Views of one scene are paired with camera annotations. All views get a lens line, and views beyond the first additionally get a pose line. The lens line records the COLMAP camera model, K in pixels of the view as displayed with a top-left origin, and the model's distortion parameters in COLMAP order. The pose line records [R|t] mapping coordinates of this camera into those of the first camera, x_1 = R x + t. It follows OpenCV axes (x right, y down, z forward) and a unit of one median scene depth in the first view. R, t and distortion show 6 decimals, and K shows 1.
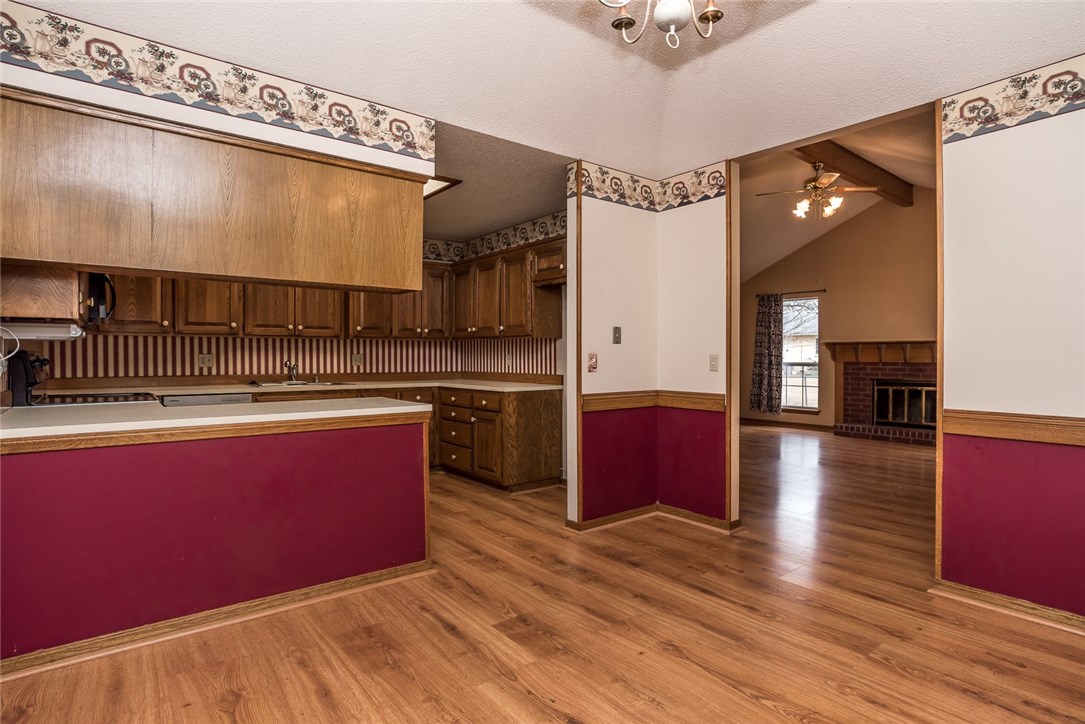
lens RADIAL K [[555.7, 0, 545.8], [0, 555.7, 364.1], [0, 0, 1]] dist [-0.053499, 0.023123]
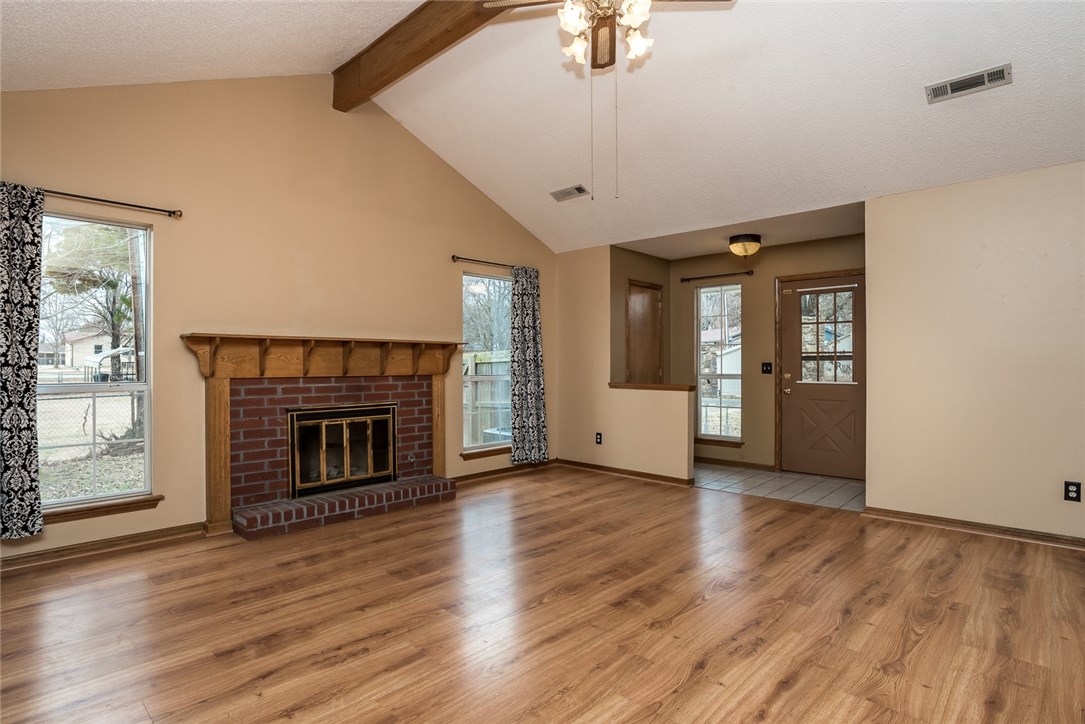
lens RADIAL K [[563.7, 0, 540.3], [0, 563.7, 367.1], [0, 0, 1]] dist [-0.057263, 0.020747]
pose [[-0.132009, 0.000443, 0.991248, 0.043213], [0.023873, 0.999711, 0.002732, -0.008392], [-0.990961, 0.024025, -0.131982, 0.802080]]
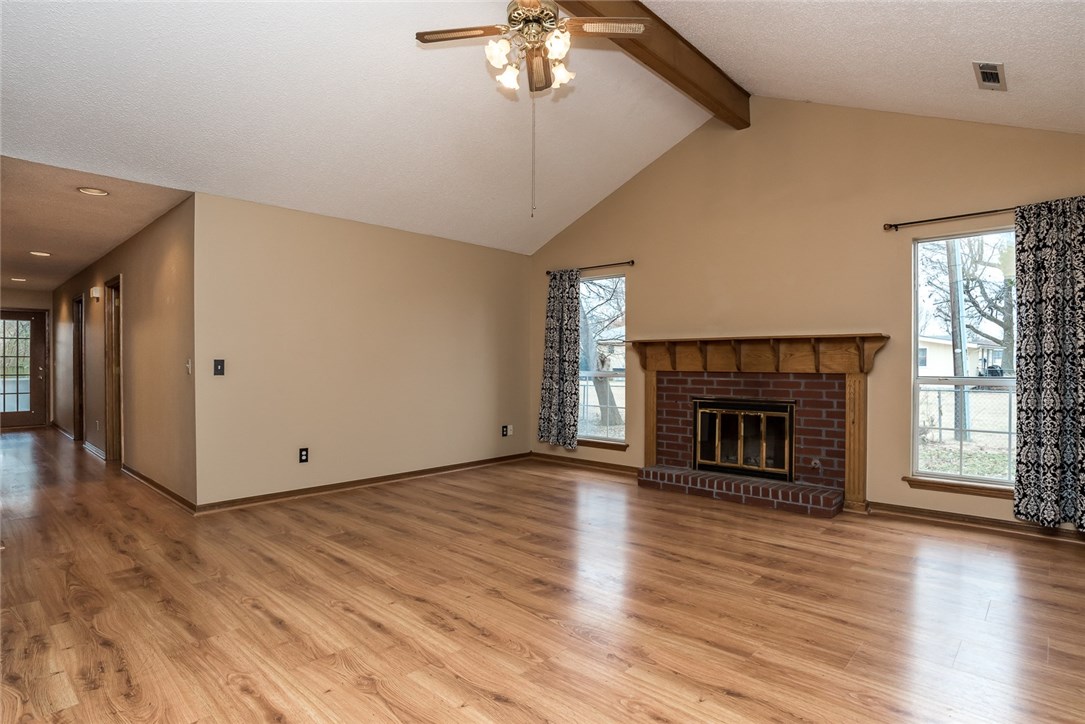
lens RADIAL K [[563.7, 0, 540.3], [0, 563.7, 367.1], [0, 0, 1]] dist [-0.057263, 0.020747]
pose [[0.989513, 0.004448, 0.144375, 0.311387], [-0.002693, 0.999920, -0.012352, 0.000202], [-0.144418, 0.011833, 0.989446, 0.360808]]
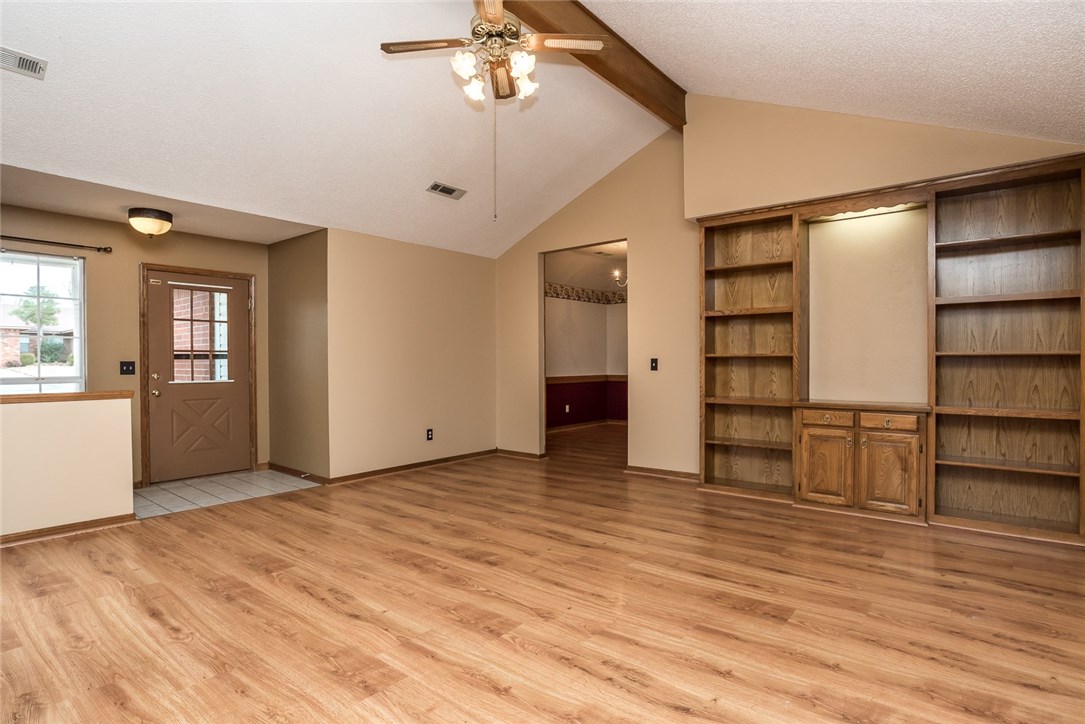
lens RADIAL K [[555.7, 0, 545.8], [0, 555.7, 364.1], [0, 0, 1]] dist [-0.053499, 0.023123]
pose [[-0.975266, 0.010585, -0.220780, 0.409098], [0.005140, 0.999669, 0.025225, -0.014749], [0.220974, 0.023466, -0.974997, 1.094406]]
